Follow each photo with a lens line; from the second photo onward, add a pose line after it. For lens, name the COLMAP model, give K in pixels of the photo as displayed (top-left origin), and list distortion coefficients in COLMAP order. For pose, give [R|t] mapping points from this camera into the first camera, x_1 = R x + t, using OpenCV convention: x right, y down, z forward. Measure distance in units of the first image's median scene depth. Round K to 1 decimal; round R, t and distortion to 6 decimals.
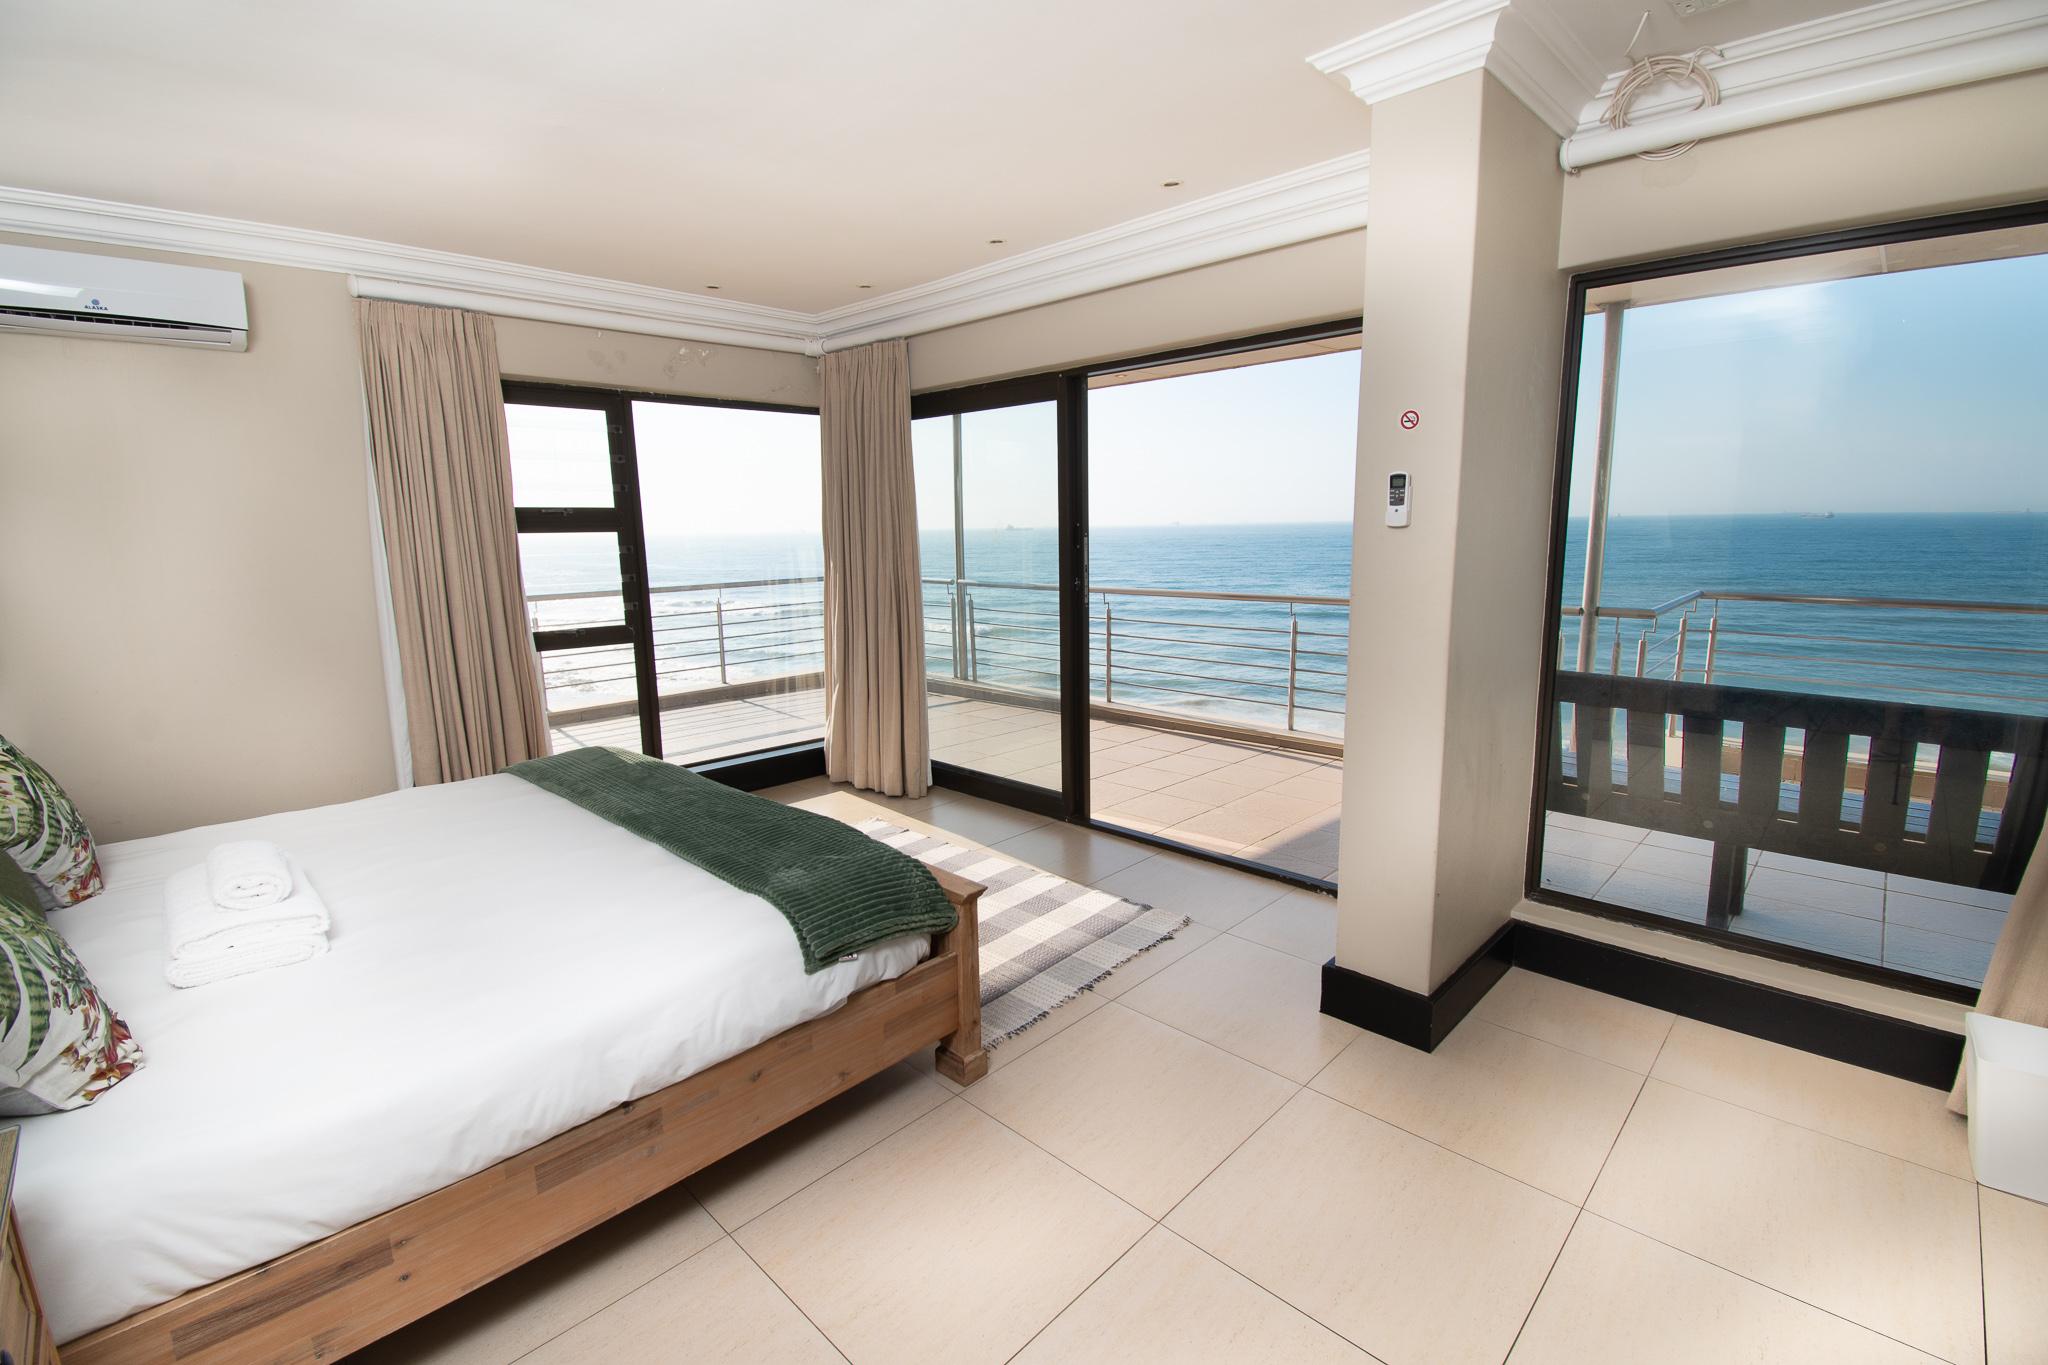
lens RADIAL K [[916.2, 0, 1024.0], [0, 916.2, 682.5], [0, 0, 1]] dist [0.029224, -0.033534]
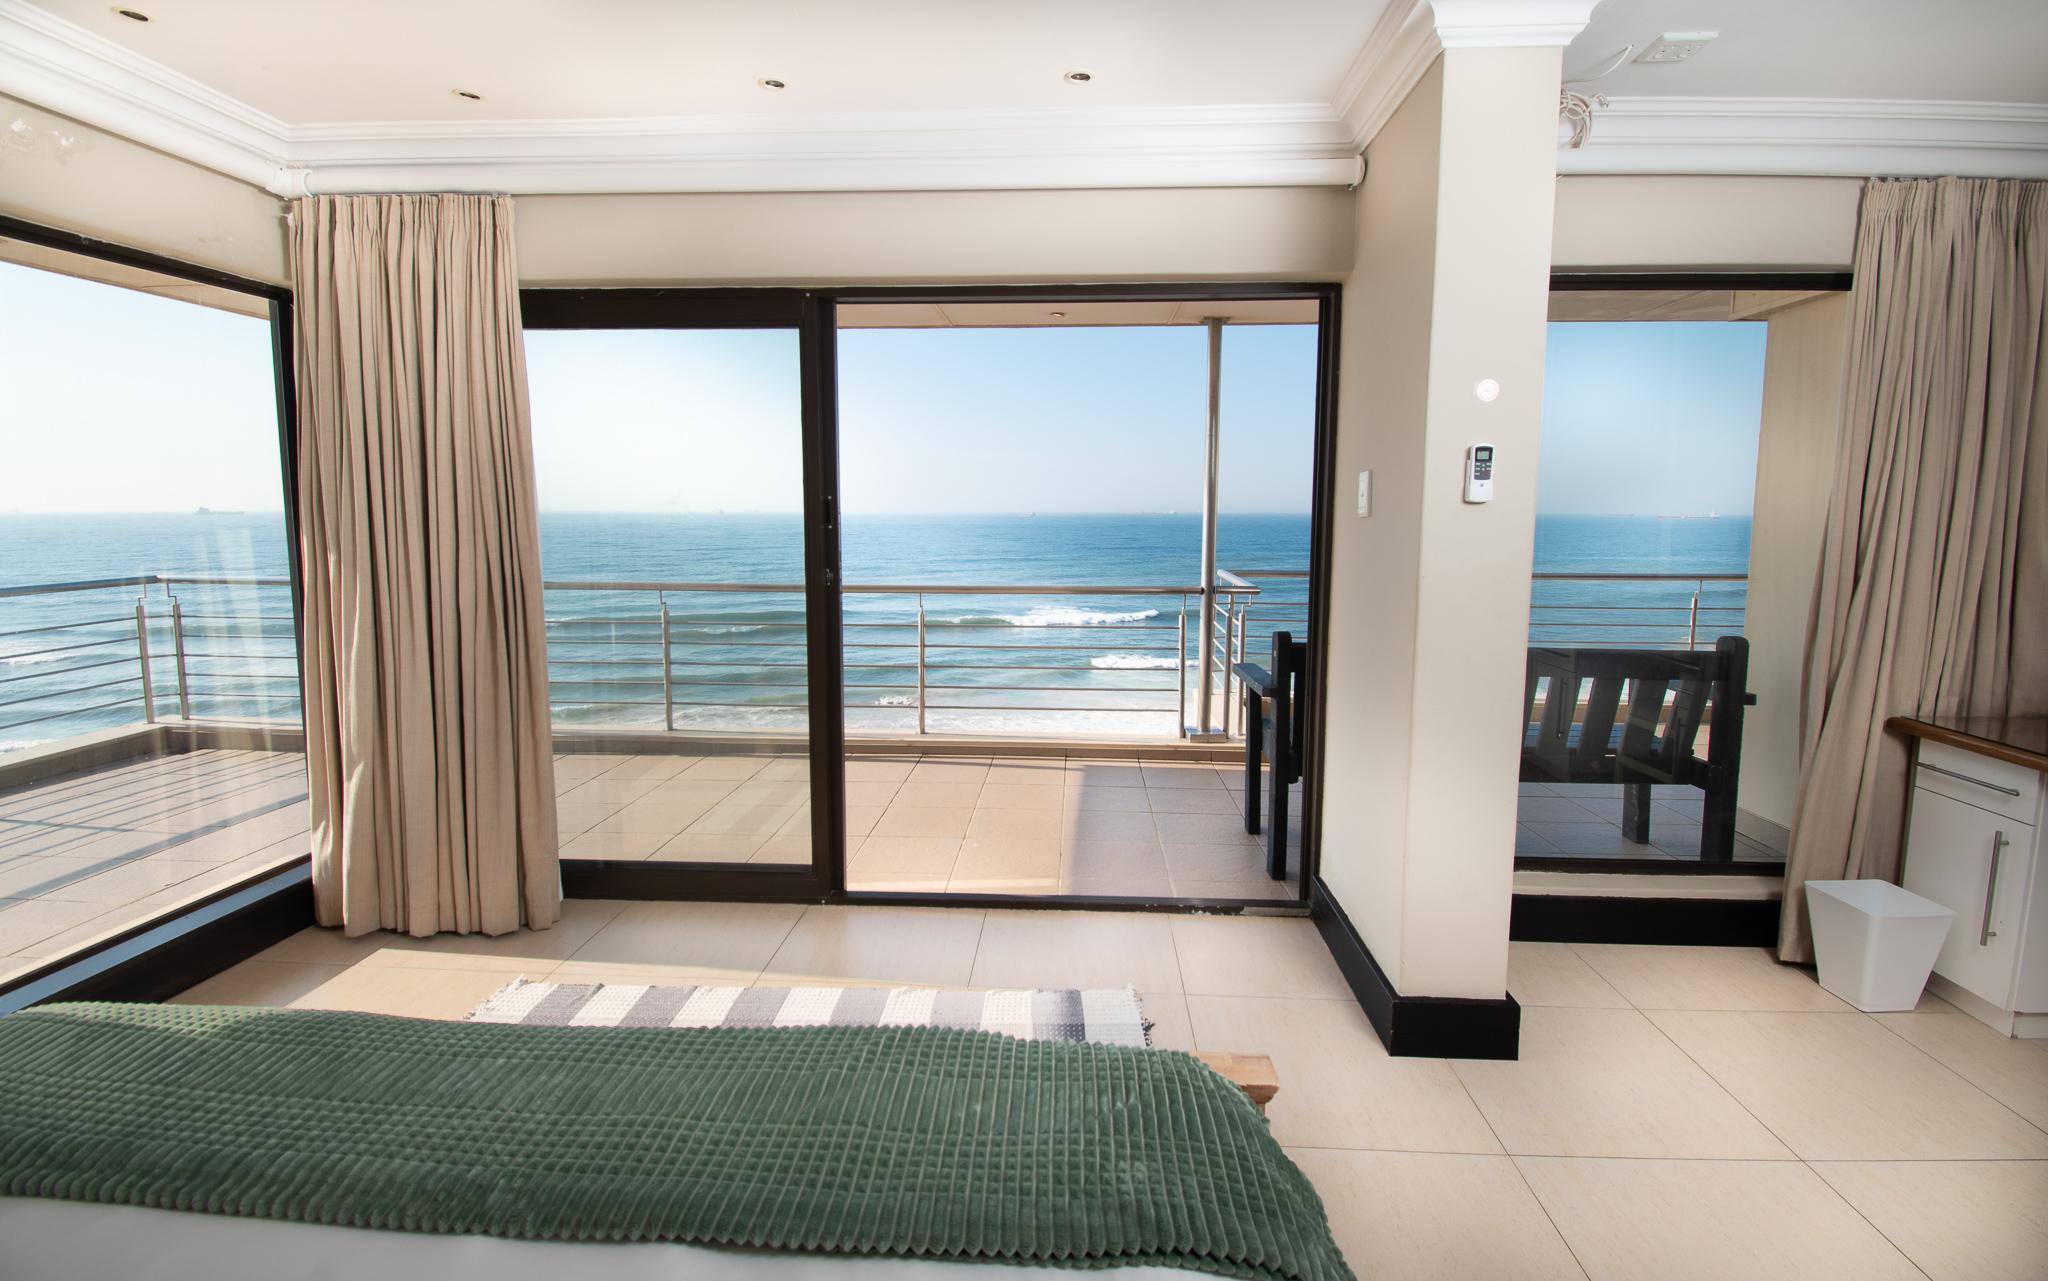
lens RADIAL K [[922.1, 0, 1024.3], [0, 922.1, 609.6], [0, 0, 1]] dist [-0.001466, -0.000533]
pose [[0.757260, -0.049946, 0.651201, -0.286949], [0.094616, 0.994943, -0.033715, -0.038794], [-0.646224, 0.087145, 0.758156, 0.313598]]
